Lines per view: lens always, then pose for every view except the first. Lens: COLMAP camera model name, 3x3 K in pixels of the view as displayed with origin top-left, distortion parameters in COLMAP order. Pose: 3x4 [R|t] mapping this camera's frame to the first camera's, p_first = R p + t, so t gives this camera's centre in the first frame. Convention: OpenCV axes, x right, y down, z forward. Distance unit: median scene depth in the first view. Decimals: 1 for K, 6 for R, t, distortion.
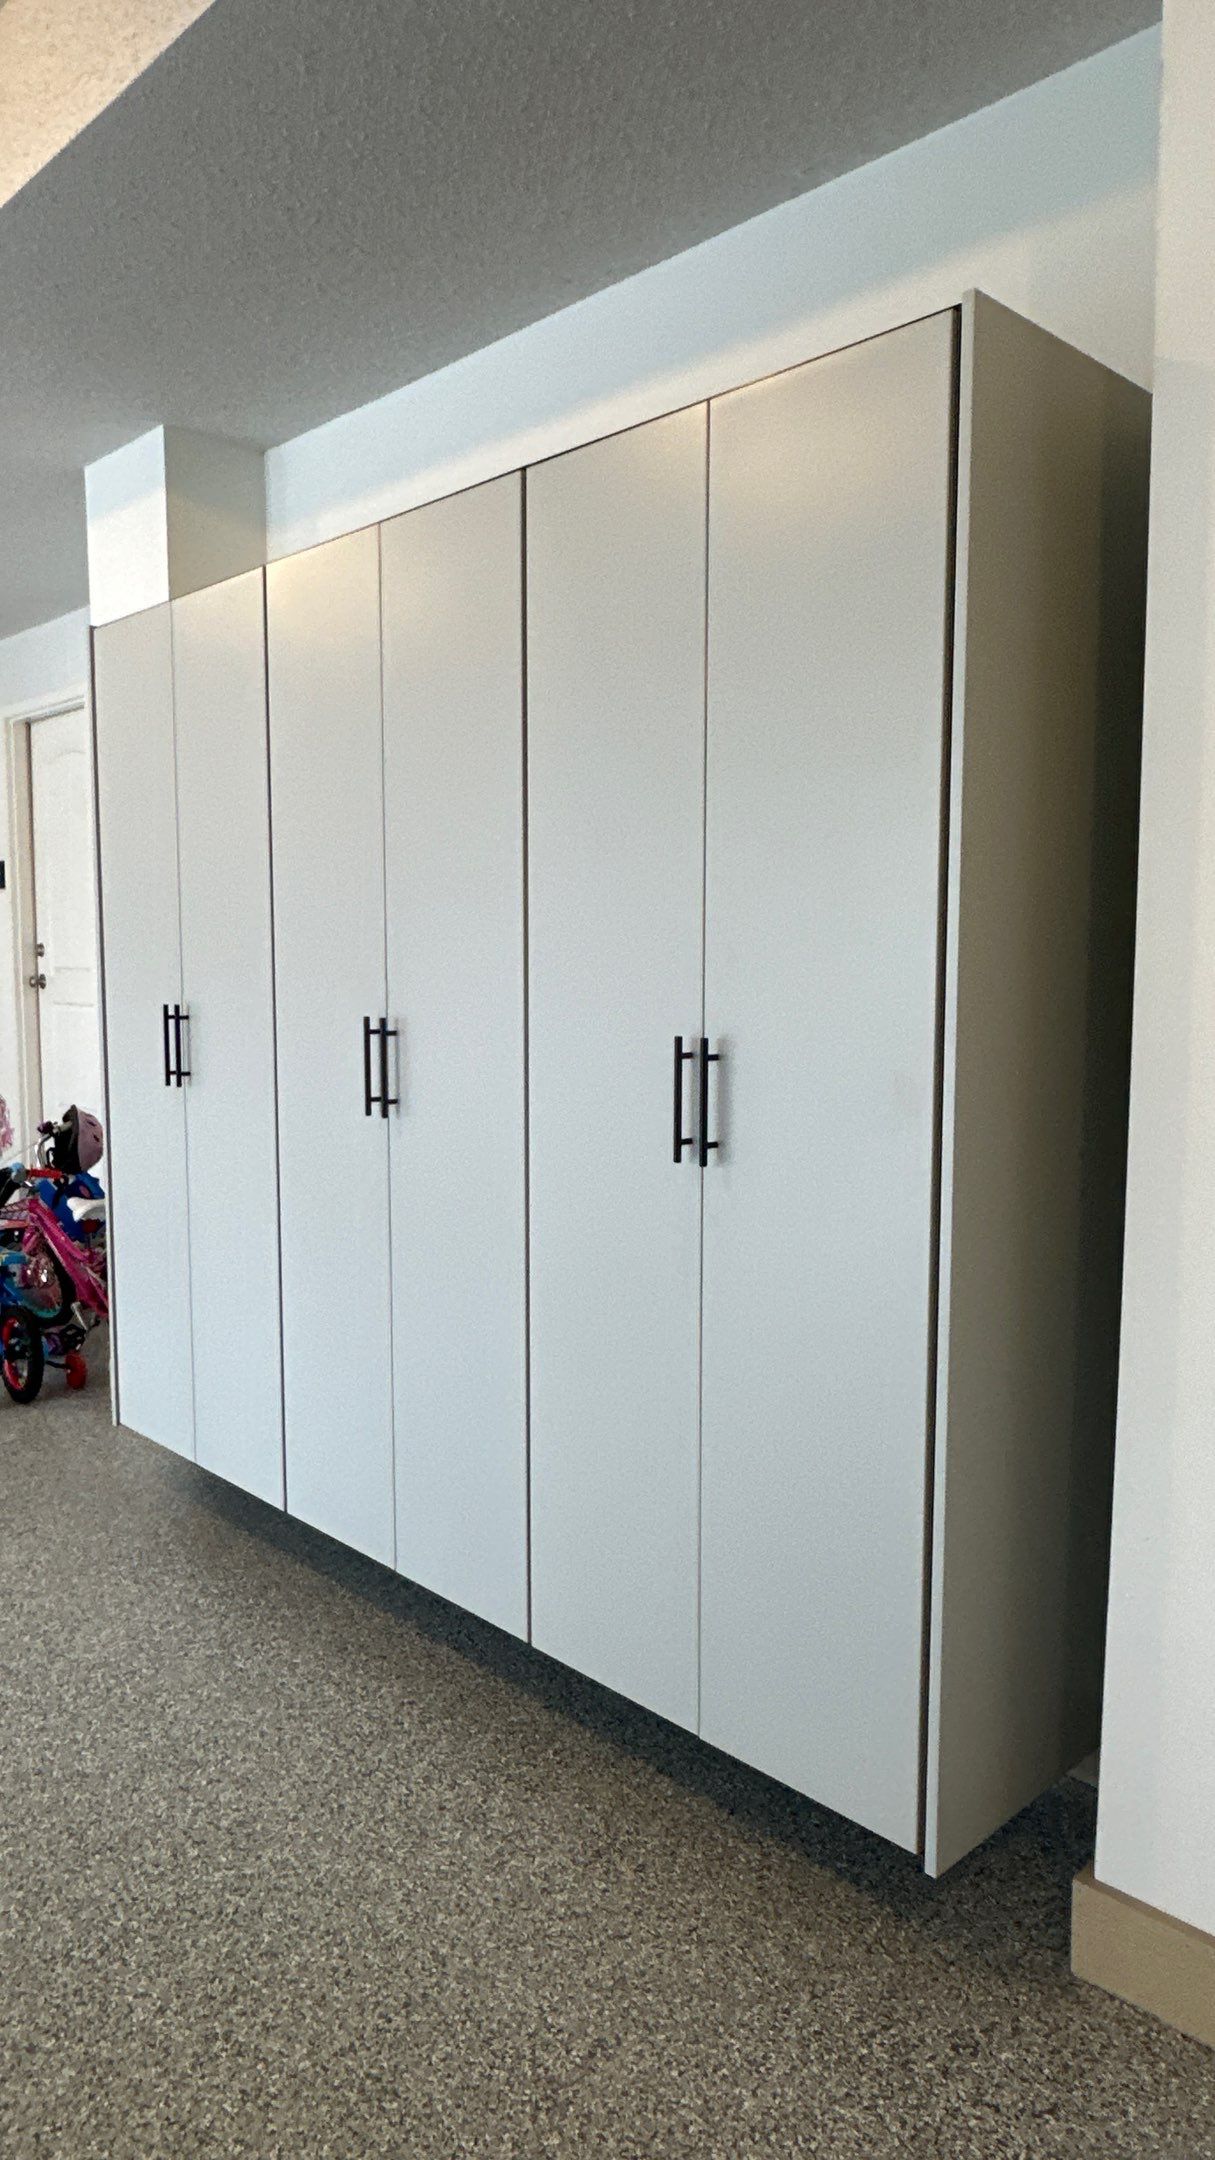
lens RADIAL K [[1409.8, 0, 607.5], [0, 1409.8, 1080.0], [0, 0, 1]] dist [0.003691, 0.000755]
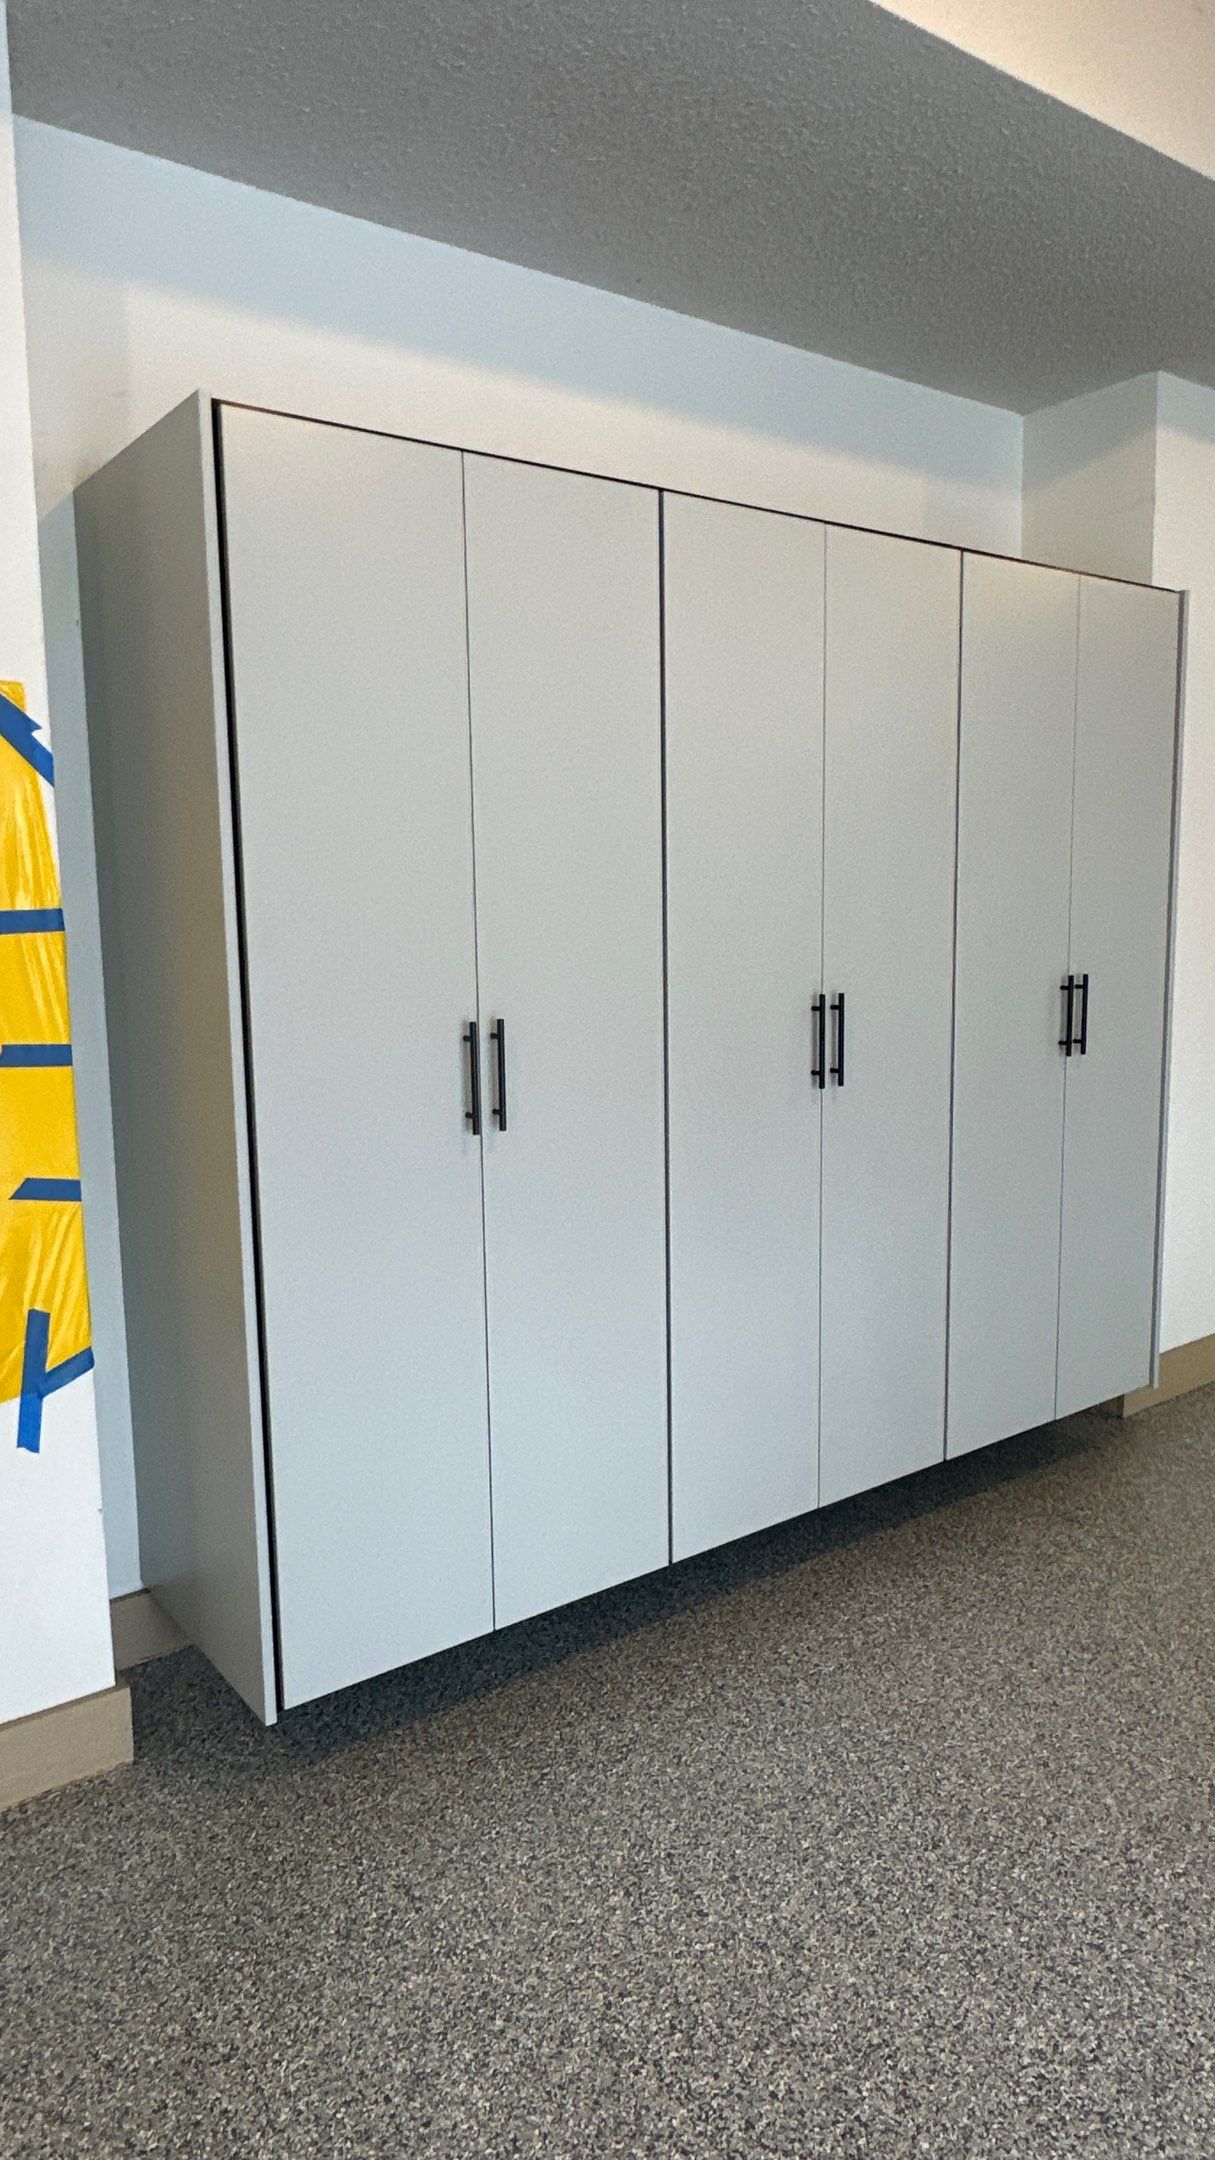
lens RADIAL K [[1409.8, 0, 607.5], [0, 1409.8, 1080.0], [0, 0, 1]] dist [0.003691, 0.000755]
pose [[0.130203, -0.137403, 0.981920, -1.065166], [0.108159, 0.986409, 0.123689, -0.112564], [-0.985570, 0.090099, 0.143295, 0.877727]]
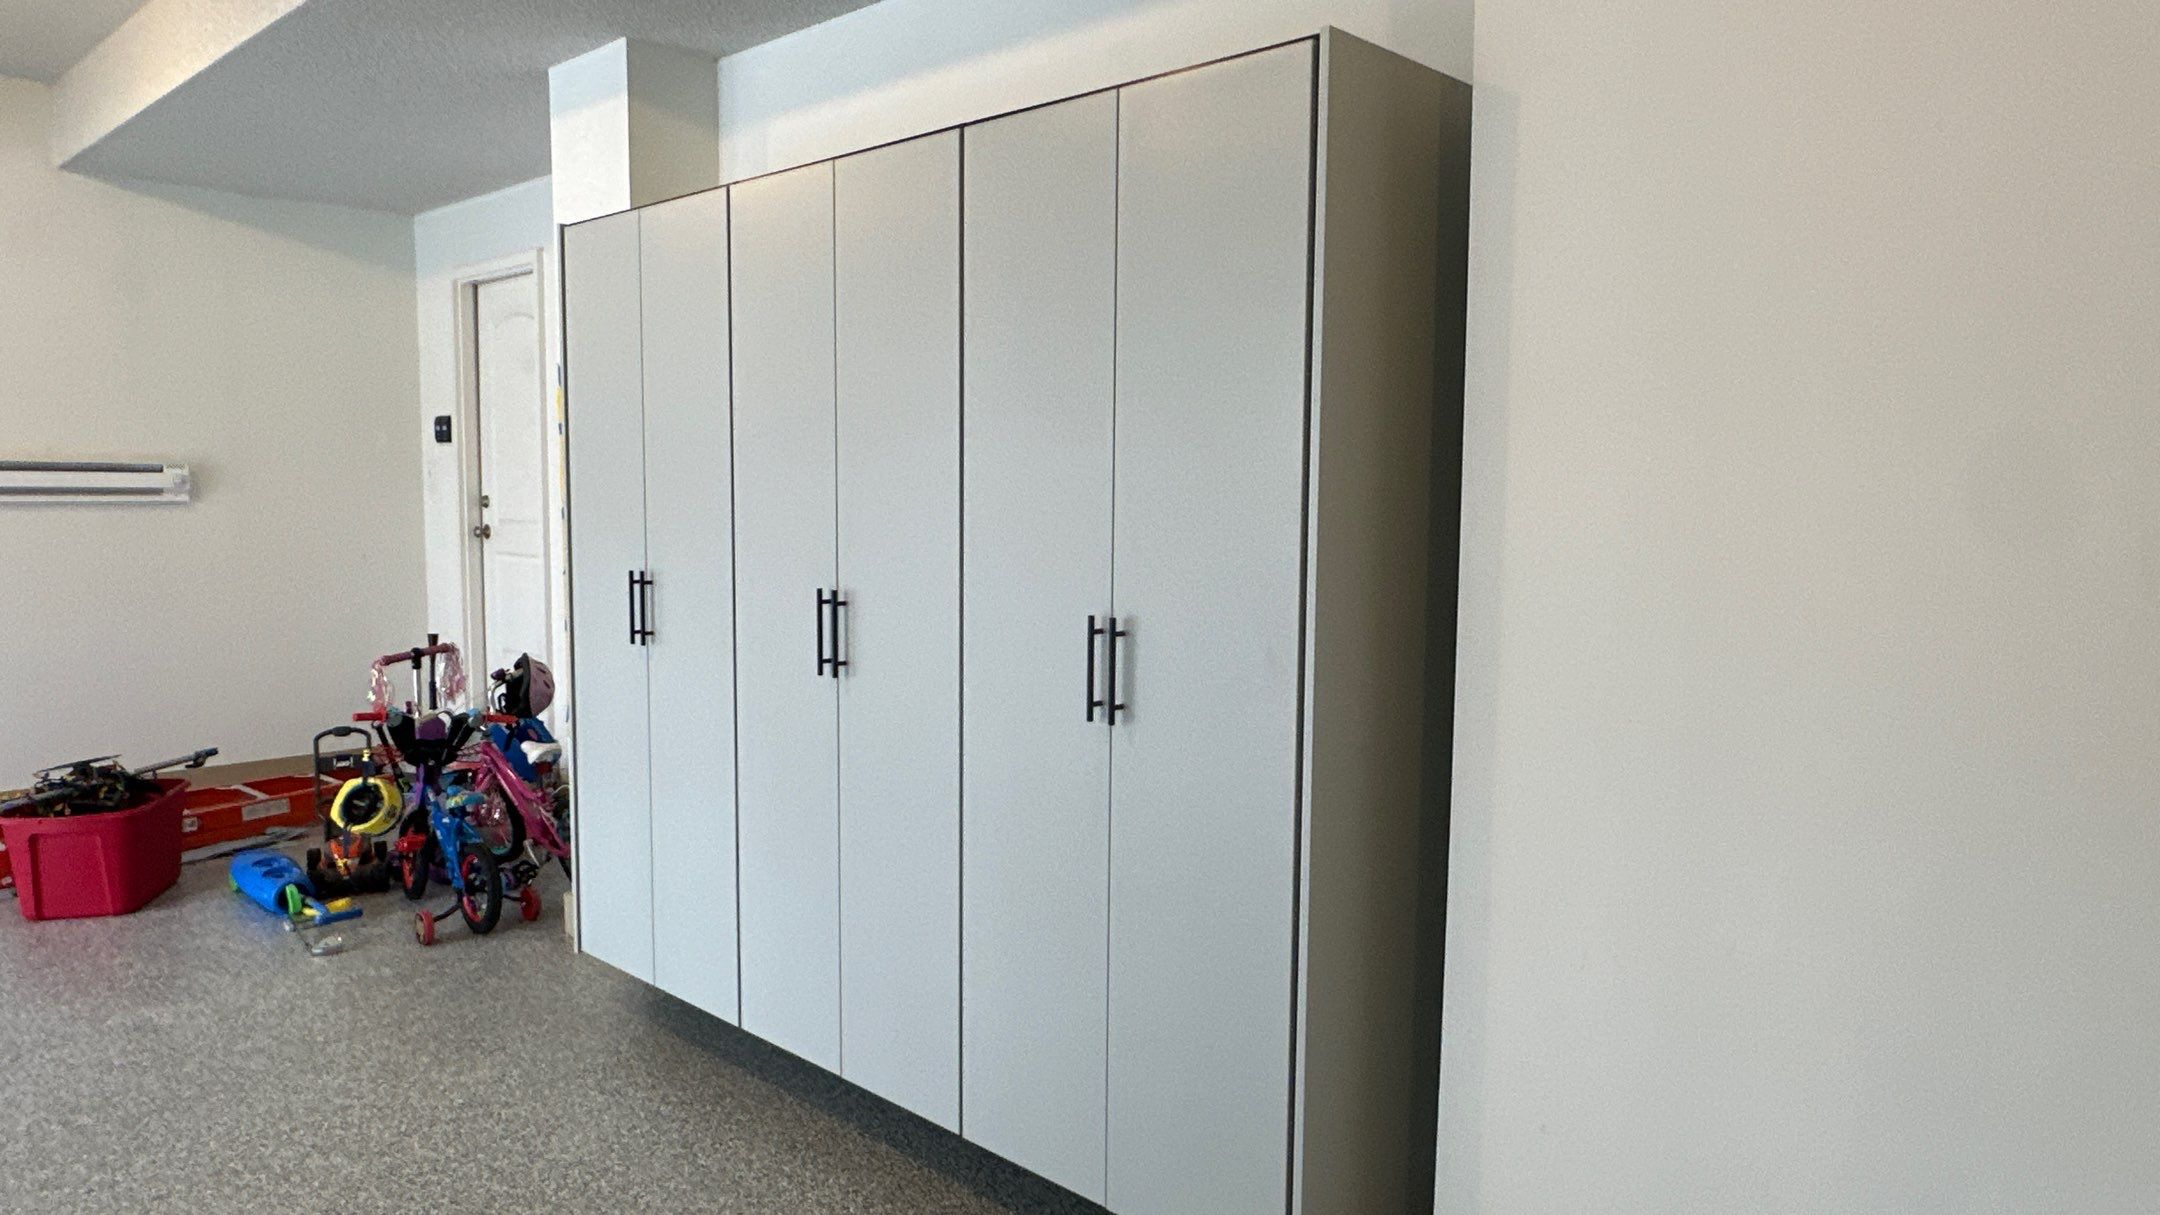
lens RADIAL K [[1409.8, 0, 1088.1], [0, 1409.8, 599.5], [0, 0, 1]] dist [0.003691, 0.000755]
pose [[0.999027, 0.004361, 0.043885, -0.003238], [-0.003904, 0.999937, -0.010489, -0.021639], [-0.043928, 0.010307, 0.998982, -0.129229]]
